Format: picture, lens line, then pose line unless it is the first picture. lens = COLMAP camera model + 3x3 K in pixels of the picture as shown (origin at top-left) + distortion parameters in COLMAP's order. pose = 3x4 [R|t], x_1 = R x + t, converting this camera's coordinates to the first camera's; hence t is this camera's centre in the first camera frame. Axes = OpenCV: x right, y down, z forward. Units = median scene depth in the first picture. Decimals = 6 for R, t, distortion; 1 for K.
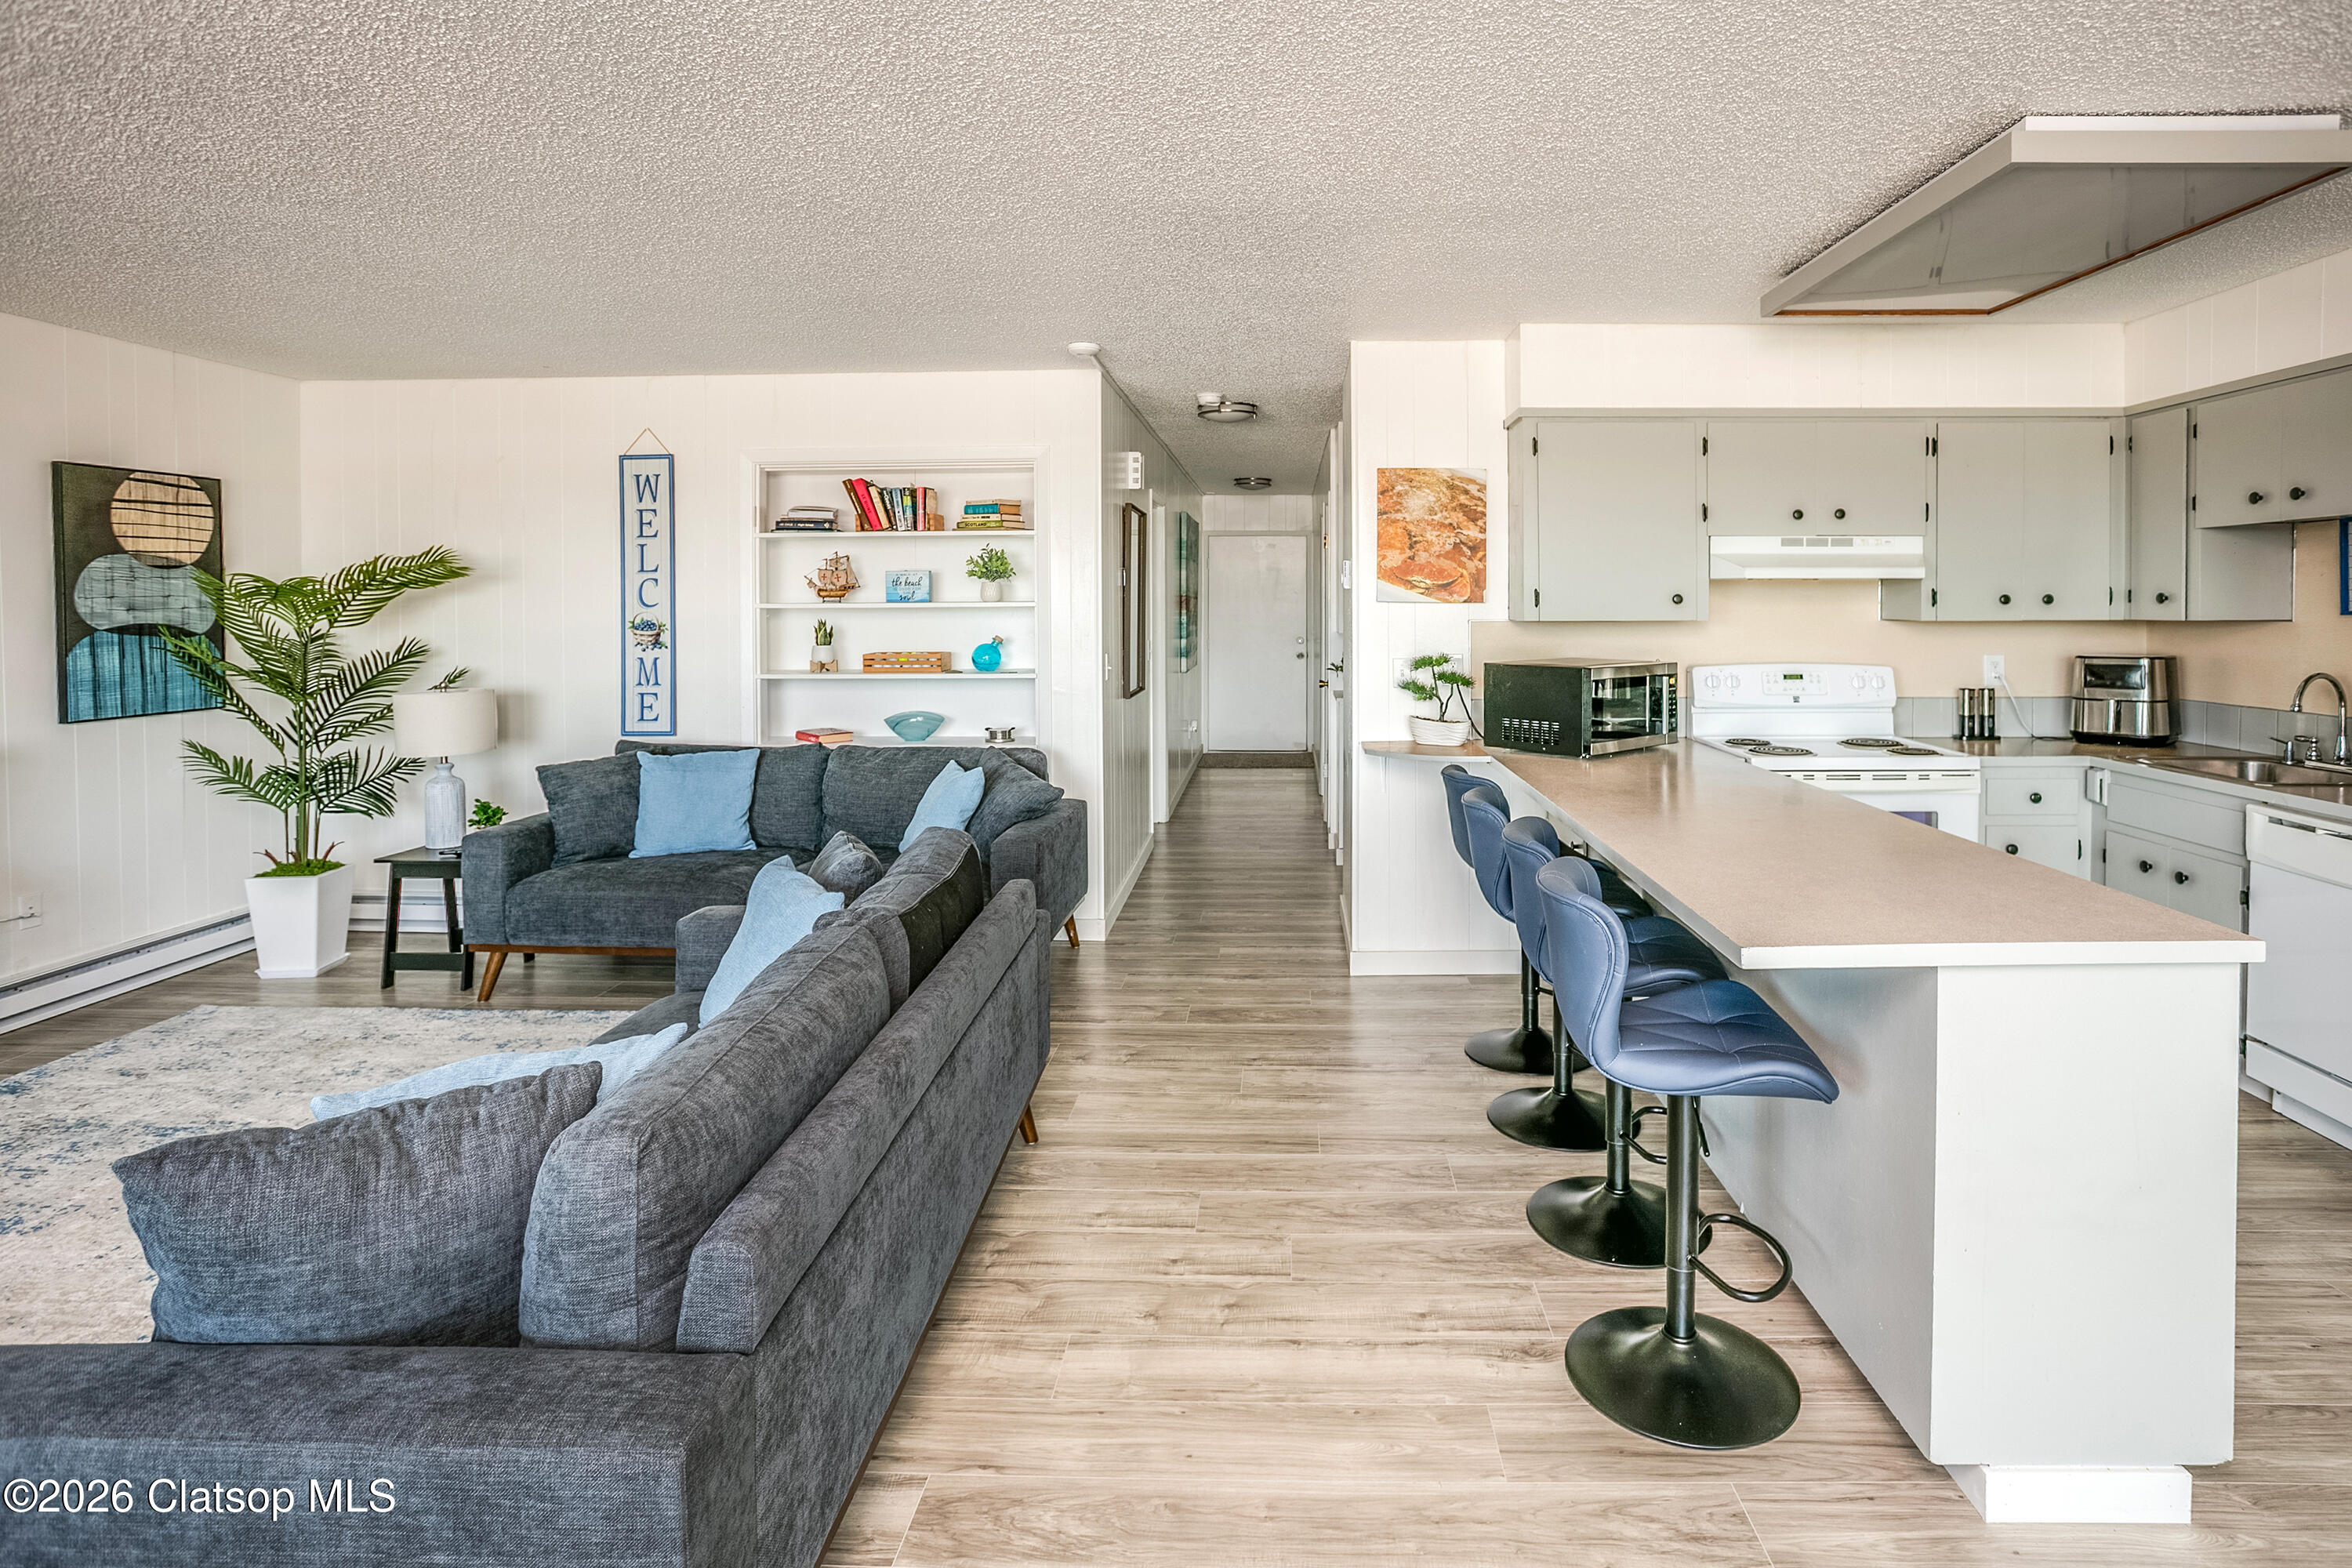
lens RADIAL K [[1226.3, 0, 1254.9], [0, 1226.3, 616.8], [0, 0, 1]] dist [-0.021812, 0.013183]
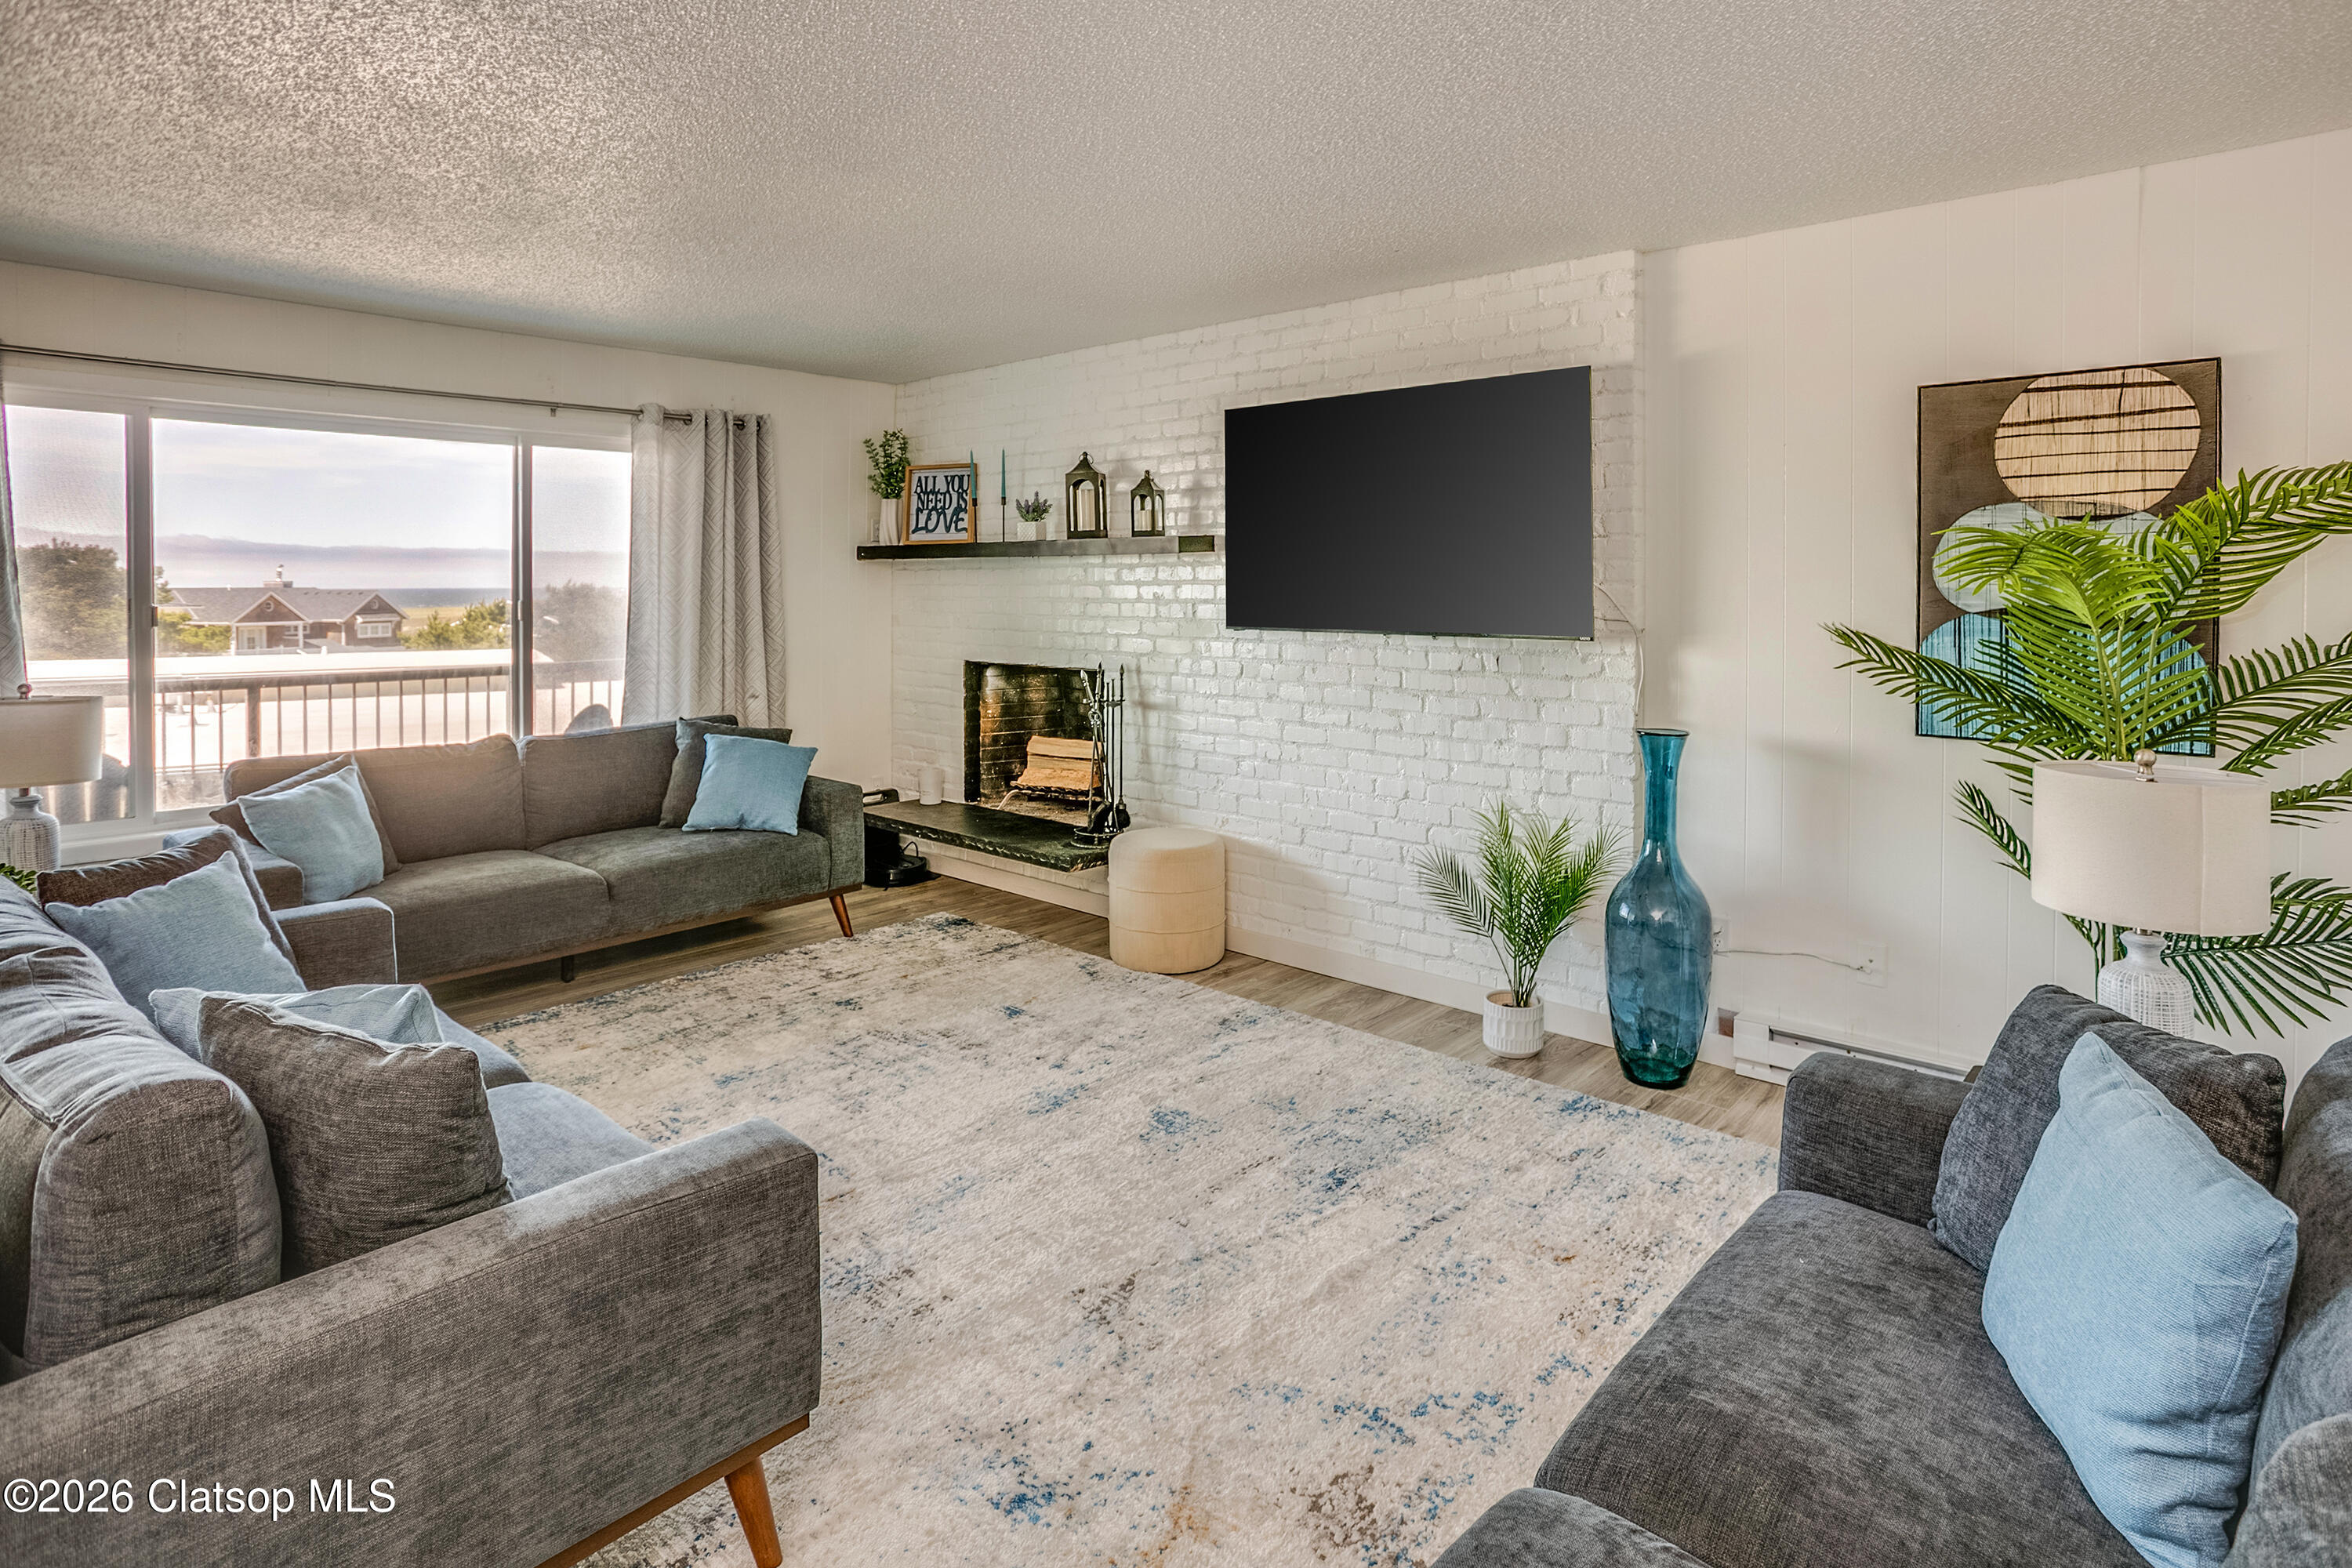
lens RADIAL K [[1255.2, 0, 1183.2], [0, 1255.2, 579.4], [0, 0, 1]] dist [-0.001745, -0.000043]
pose [[-0.656589, 0.004366, -0.754236, -0.089538], [-0.010124, 0.999842, 0.014602, -0.013337], [0.754181, 0.017224, -0.656441, 1.073675]]
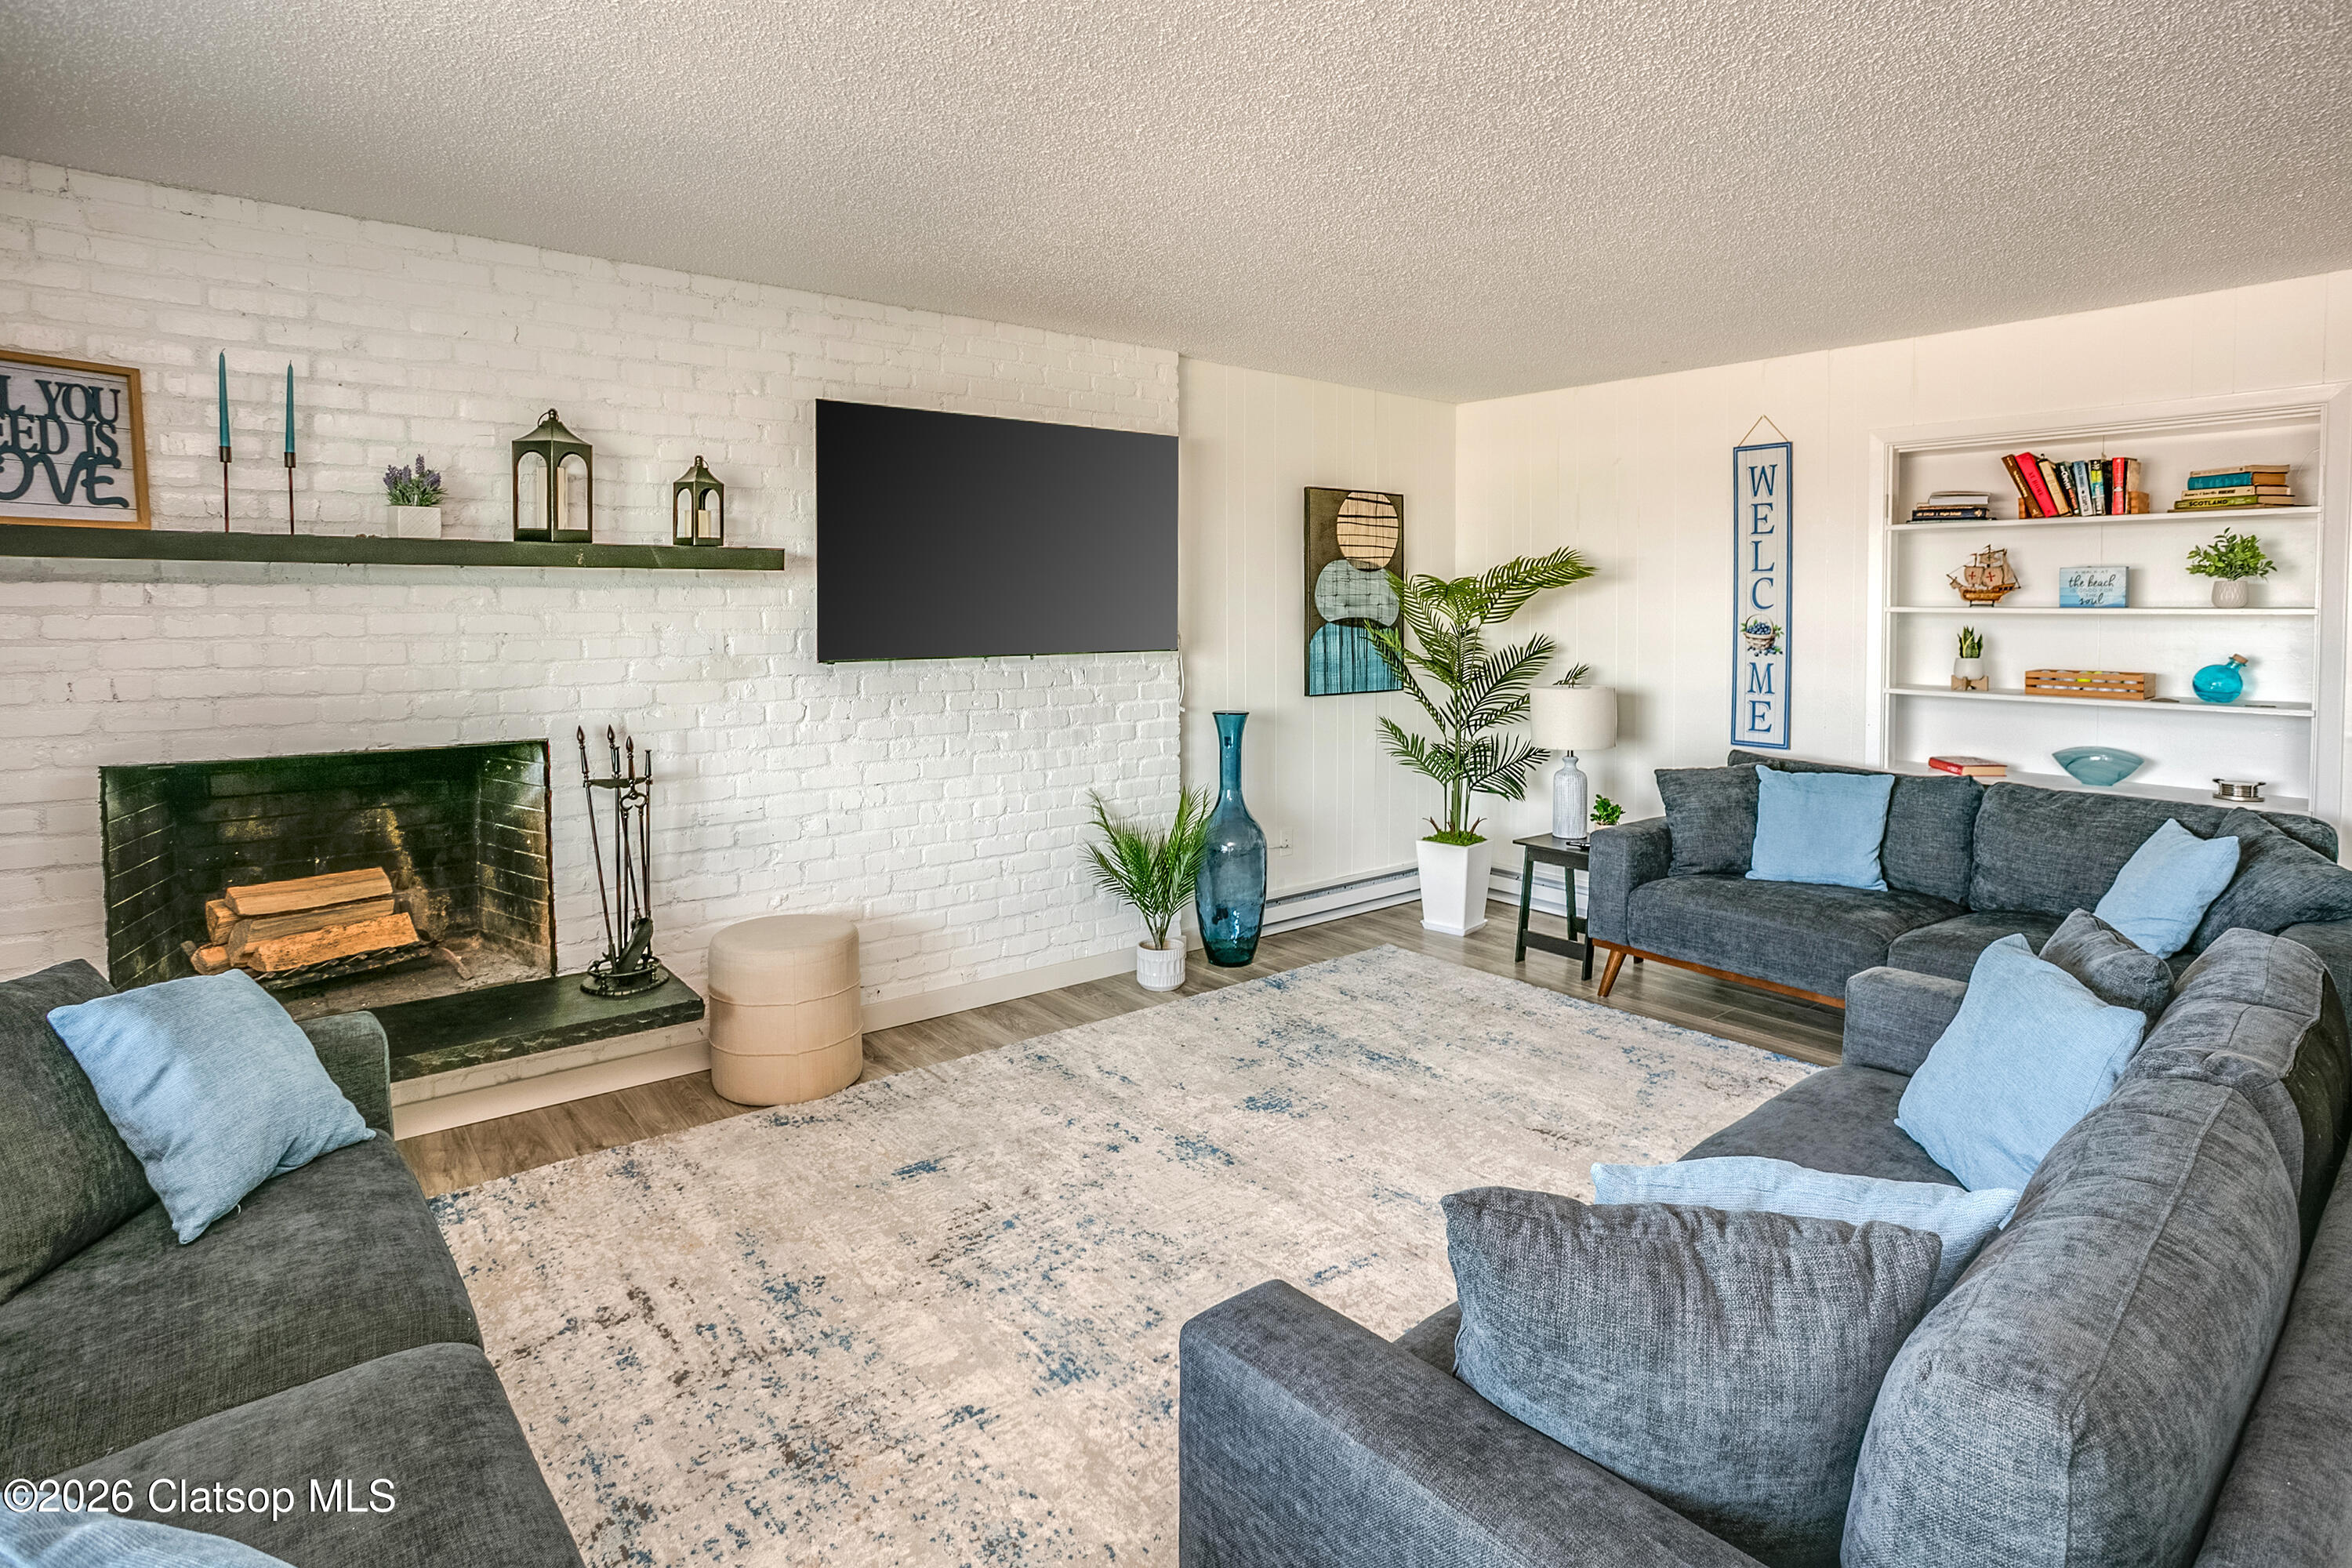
lens RADIAL K [[1272.8, 0, 1202.2], [0, 1272.8, 622.0], [0, 0, 1]] dist [-0.016082, 0.014415]
pose [[0.666267, 0.020755, -0.745425, -0.068646], [-0.019458, 0.999756, 0.010444, 0.000330], [0.745460, 0.007546, 0.666508, 0.042022]]
